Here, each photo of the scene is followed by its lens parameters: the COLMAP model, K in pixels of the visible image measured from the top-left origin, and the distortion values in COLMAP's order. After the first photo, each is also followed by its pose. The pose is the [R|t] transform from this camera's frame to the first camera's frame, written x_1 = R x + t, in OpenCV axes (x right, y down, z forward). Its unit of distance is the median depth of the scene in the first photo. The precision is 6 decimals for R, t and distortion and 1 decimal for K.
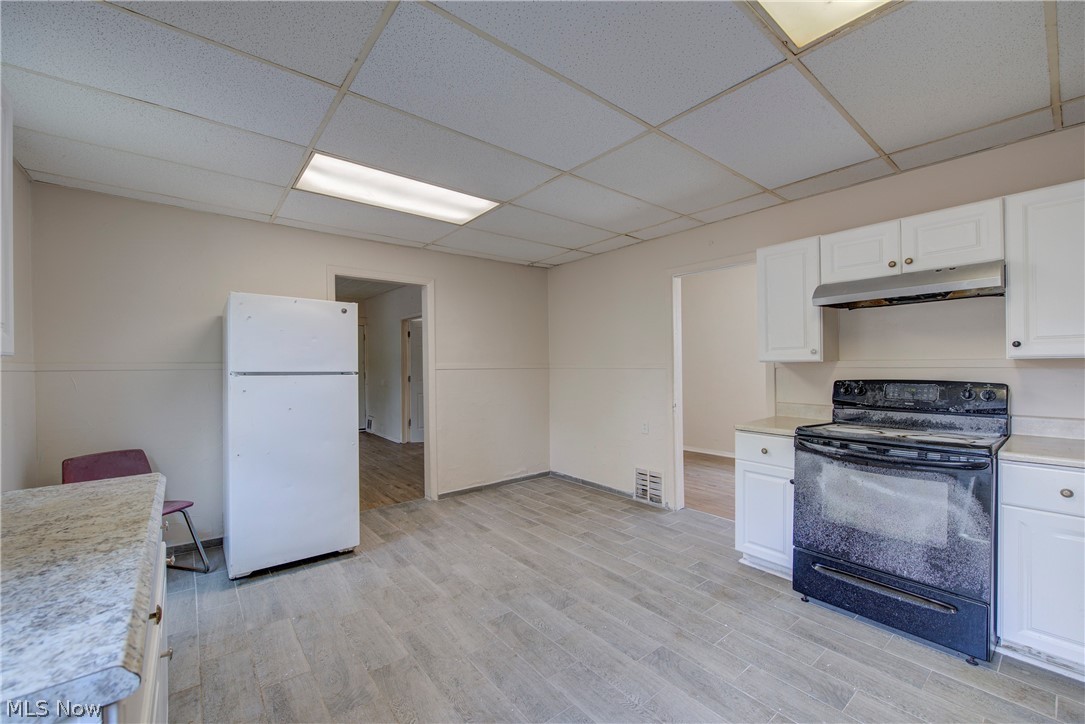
lens RADIAL K [[435.7, 0, 539.6], [0, 435.7, 368.0], [0, 0, 1]] dist [-0.000093, -0.001322]
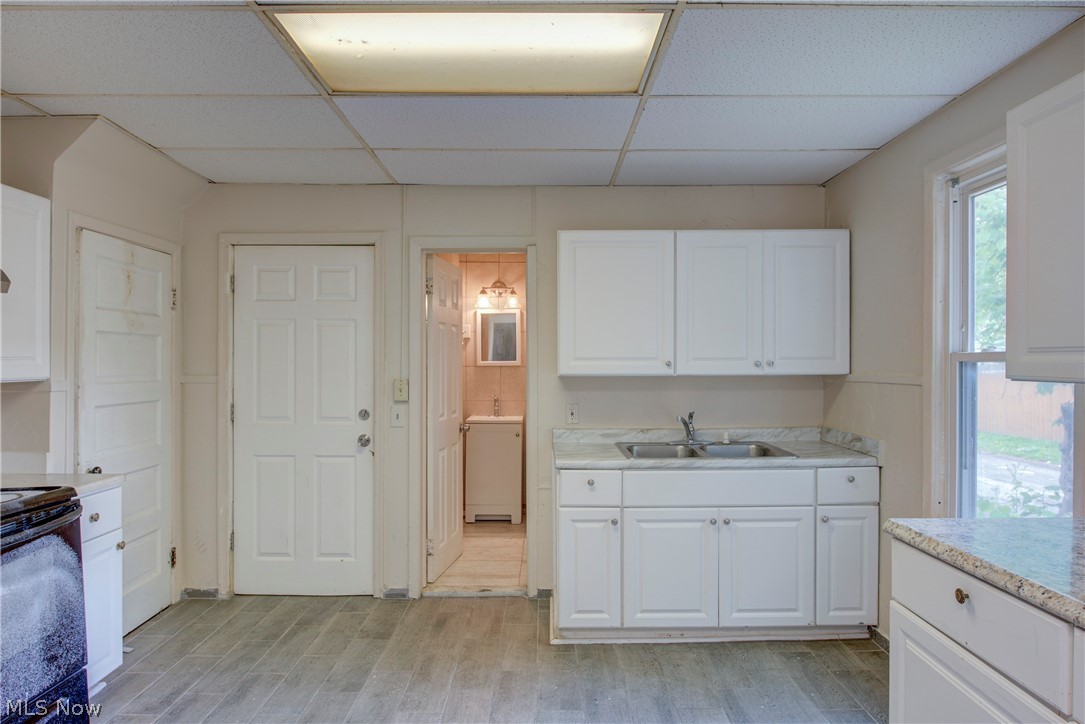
lens RADIAL K [[637.8, 0, 539.0], [0, 637.8, 364.8], [0, 0, 1]] dist [-0.005157, -0.003339]
pose [[-0.774455, 0.006721, 0.632593, -0.340546], [0.010614, 0.999941, 0.002371, -0.038370], [-0.632540, 0.008551, -0.774480, 0.990482]]
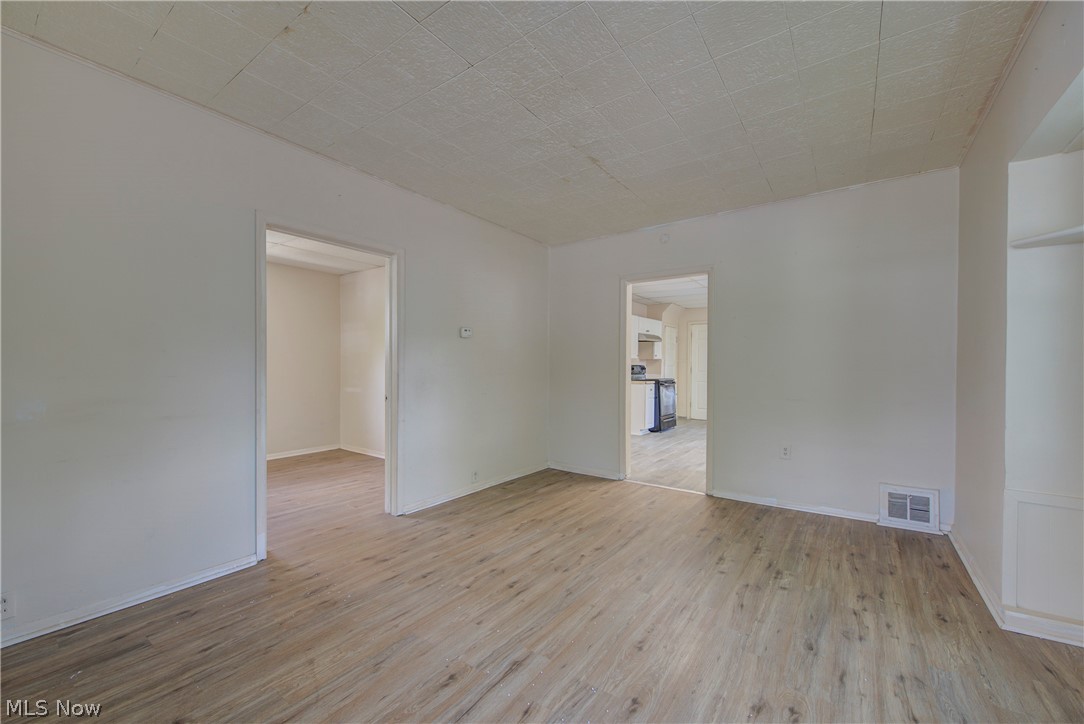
lens RADIAL K [[435.3, 0, 527.3], [0, 435.3, 365.2], [0, 0, 1]] dist [-0.000093, -0.001322]
pose [[-0.238050, 0.001063, 0.971252, -2.136663], [0.004152, 0.999991, -0.000077, 0.025078], [-0.971244, 0.004014, -0.238053, 2.537484]]
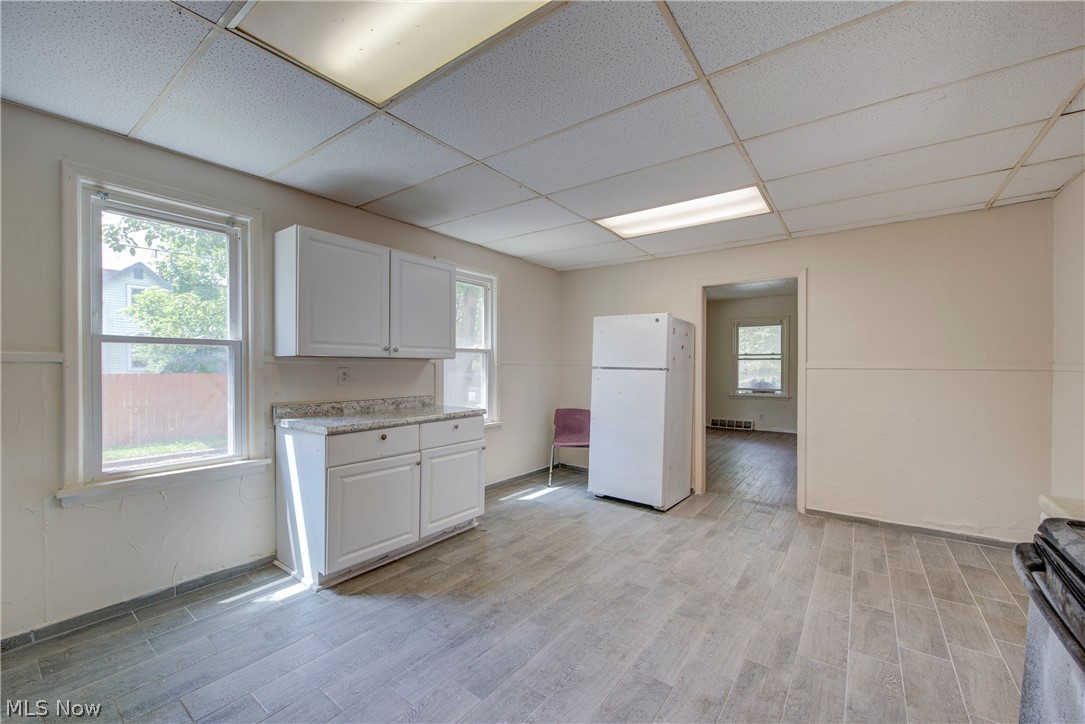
lens RADIAL K [[435.7, 0, 544.2], [0, 435.7, 367.5], [0, 0, 1]] dist [-0.000093, -0.001322]
pose [[0.255255, 0.014379, -0.966767, 0.812954], [-0.011815, 0.999861, 0.011752, -0.004454], [0.966802, 0.008423, 0.255390, 0.409310]]
